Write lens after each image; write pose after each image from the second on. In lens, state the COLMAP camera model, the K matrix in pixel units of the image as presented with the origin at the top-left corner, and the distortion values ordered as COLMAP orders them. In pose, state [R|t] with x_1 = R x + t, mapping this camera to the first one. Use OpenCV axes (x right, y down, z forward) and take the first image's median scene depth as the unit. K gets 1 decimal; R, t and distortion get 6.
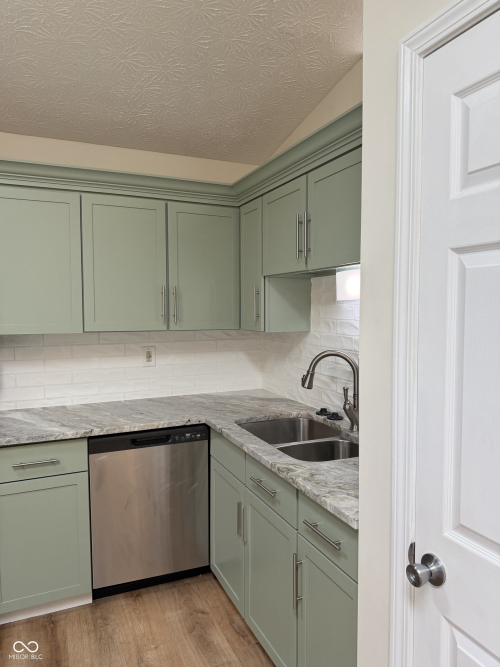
lens RADIAL K [[471.3, 0, 251.9], [0, 471.3, 328.2], [0, 0, 1]] dist [0.051813, -0.056471]
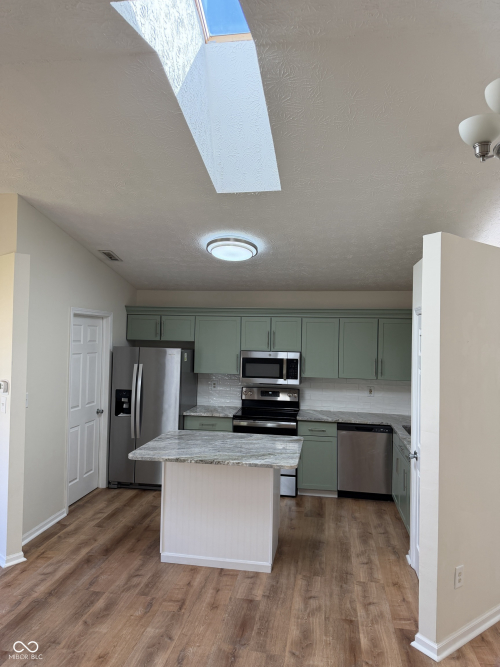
lens RADIAL K [[471.3, 0, 248.4], [0, 471.3, 329.3], [0, 0, 1]] dist [0.051813, -0.056471]
pose [[0.832908, 0.010353, -0.553315, 0.523017], [-0.052594, 0.996780, -0.060519, -0.062311], [0.550907, 0.079508, 0.830771, -1.108567]]
